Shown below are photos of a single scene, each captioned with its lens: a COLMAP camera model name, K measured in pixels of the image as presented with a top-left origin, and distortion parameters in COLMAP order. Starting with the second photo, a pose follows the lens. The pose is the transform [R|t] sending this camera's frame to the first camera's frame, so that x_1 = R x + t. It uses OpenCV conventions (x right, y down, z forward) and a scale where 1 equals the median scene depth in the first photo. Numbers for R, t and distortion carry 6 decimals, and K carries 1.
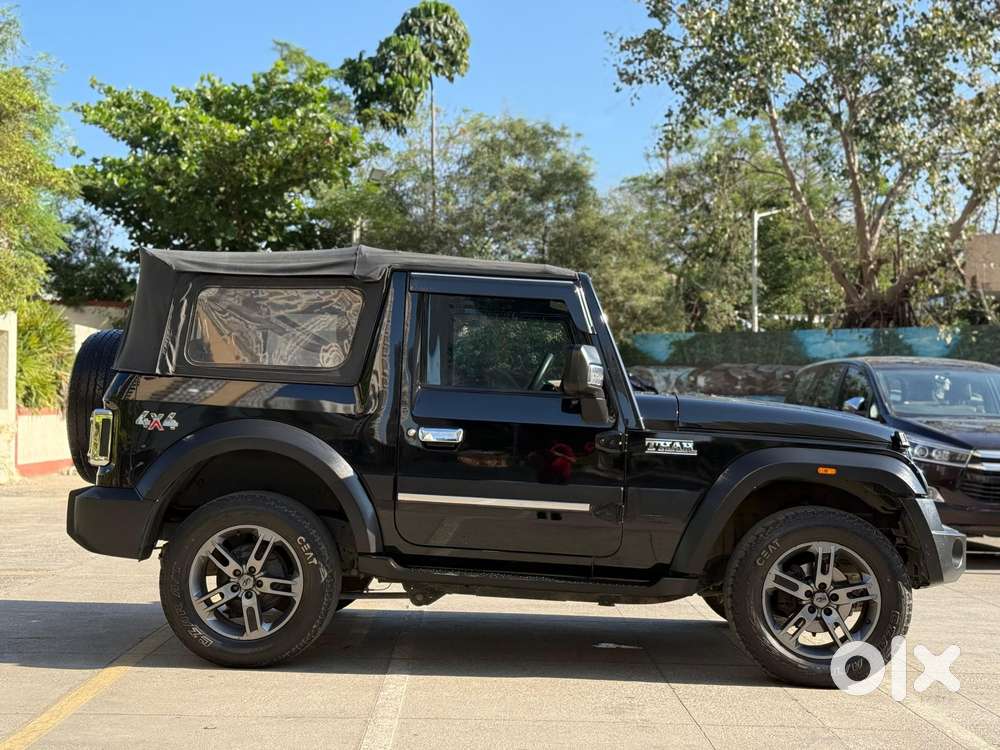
lens RADIAL K [[1337.3, 0, 506.4], [0, 1337.3, 376.0], [0, 0, 1]] dist [0.172692, -0.319628]
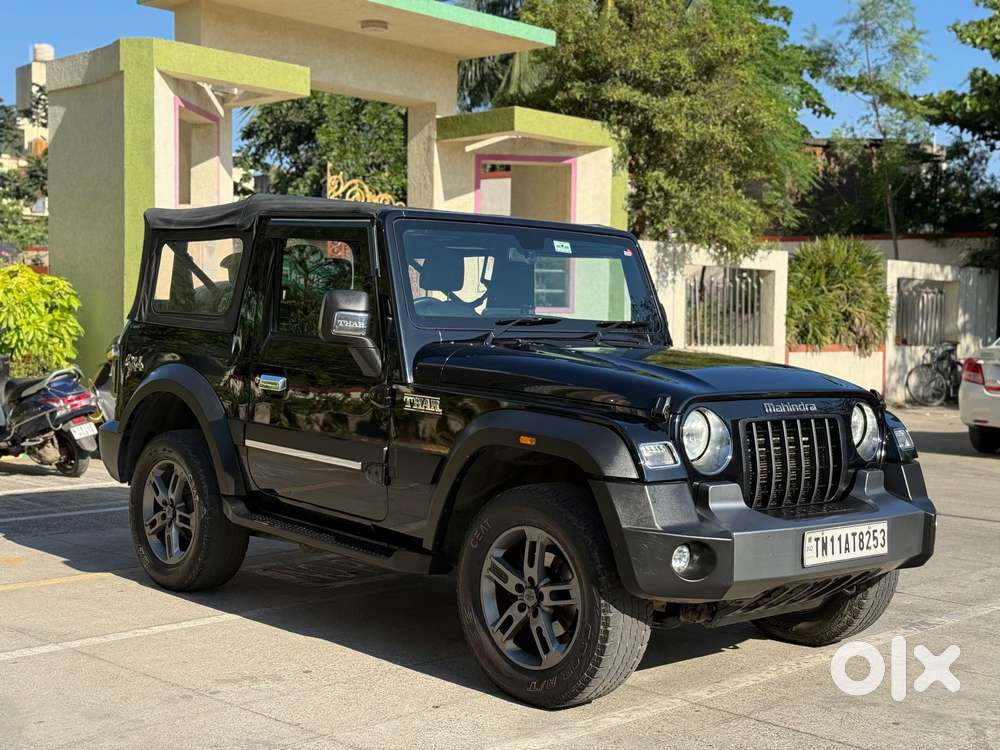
lens RADIAL K [[1337.3, 0, 506.4], [0, 1337.3, 376.0], [0, 0, 1]] dist [0.172692, -0.319628]
pose [[0.706755, 0.020506, -0.707161, 0.781848], [0.015050, 0.998918, 0.044008, -0.003013], [0.707299, -0.041746, 0.705681, 0.420250]]
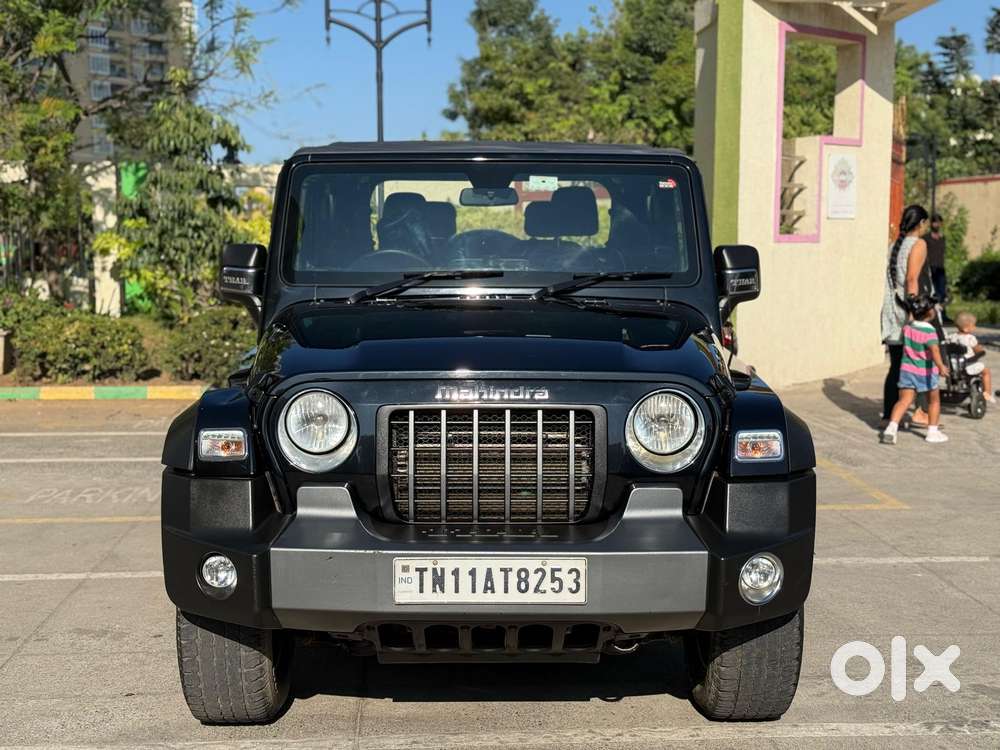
lens RADIAL K [[1337.3, 0, 506.4], [0, 1337.3, 376.0], [0, 0, 1]] dist [0.172692, -0.319628]
pose [[0.050087, 0.074003, -0.995999, 0.939459], [0.032141, 0.996615, 0.075665, 0.001064], [0.998228, -0.035802, 0.047539, 1.114825]]
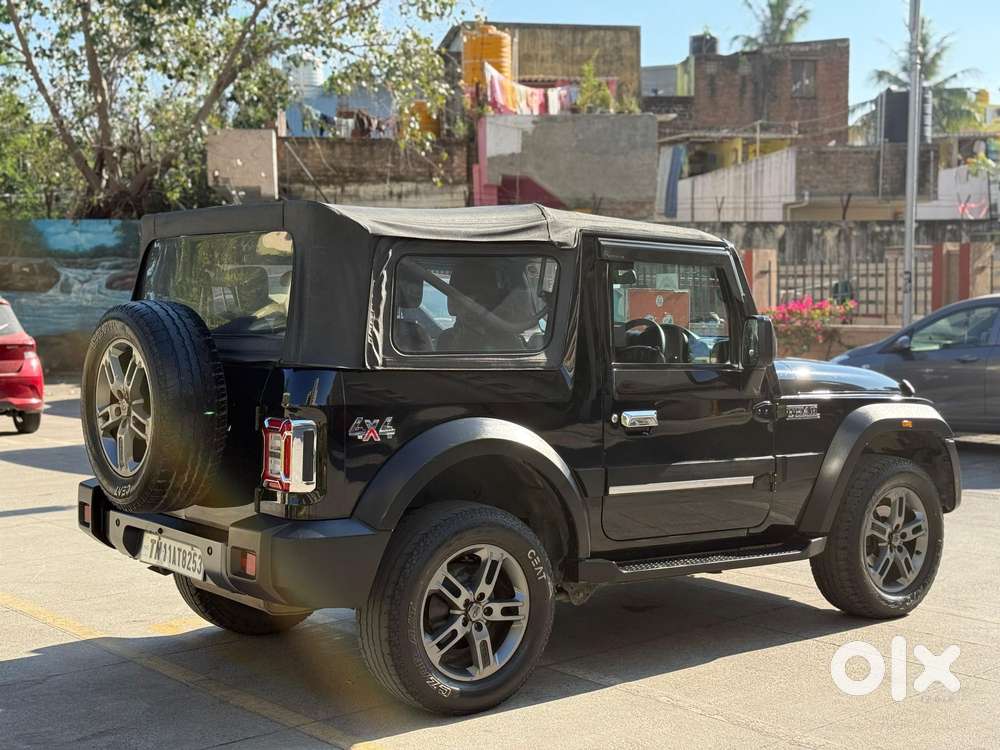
lens RADIAL K [[1337.3, 0, 506.4], [0, 1337.3, 376.0], [0, 0, 1]] dist [0.172692, -0.319628]
pose [[0.770823, -0.061408, 0.634082, -0.696258], [0.002485, 0.995625, 0.093401, -0.070350], [-0.637044, -0.070420, 0.767604, 0.359281]]
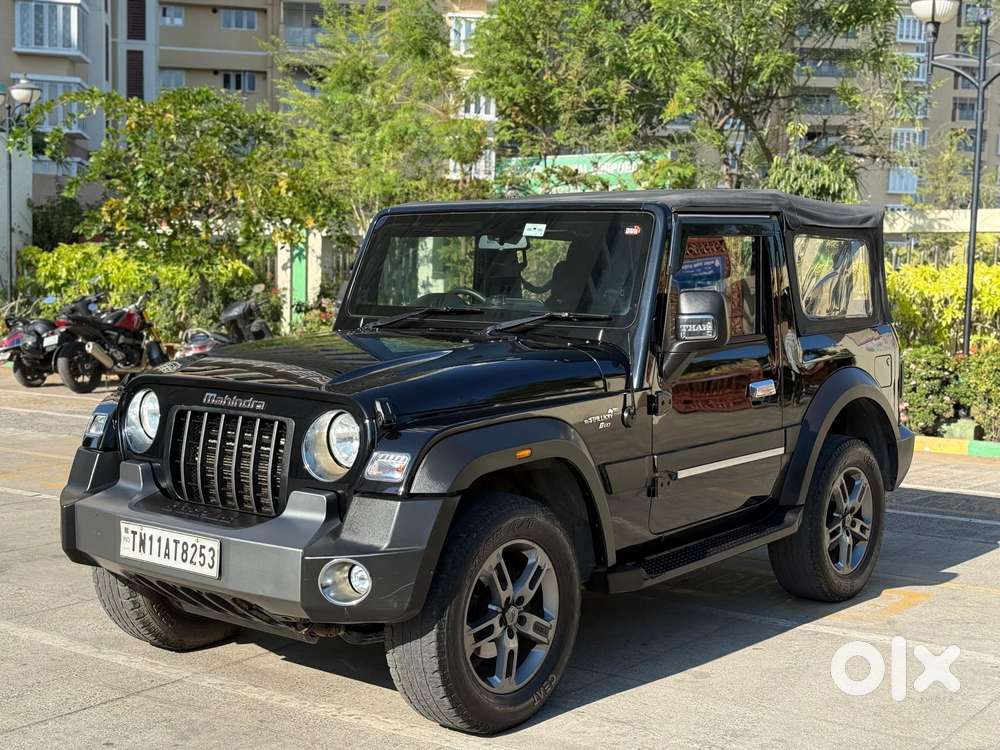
lens RADIAL K [[1337.3, 0, 506.4], [0, 1337.3, 376.0], [0, 0, 1]] dist [0.172692, -0.319628]
pose [[-0.584955, 0.020133, -0.810816, 0.846908], [-0.009413, 0.999456, 0.031608, 0.015821], [0.811011, 0.026122, -0.584447, 1.715301]]
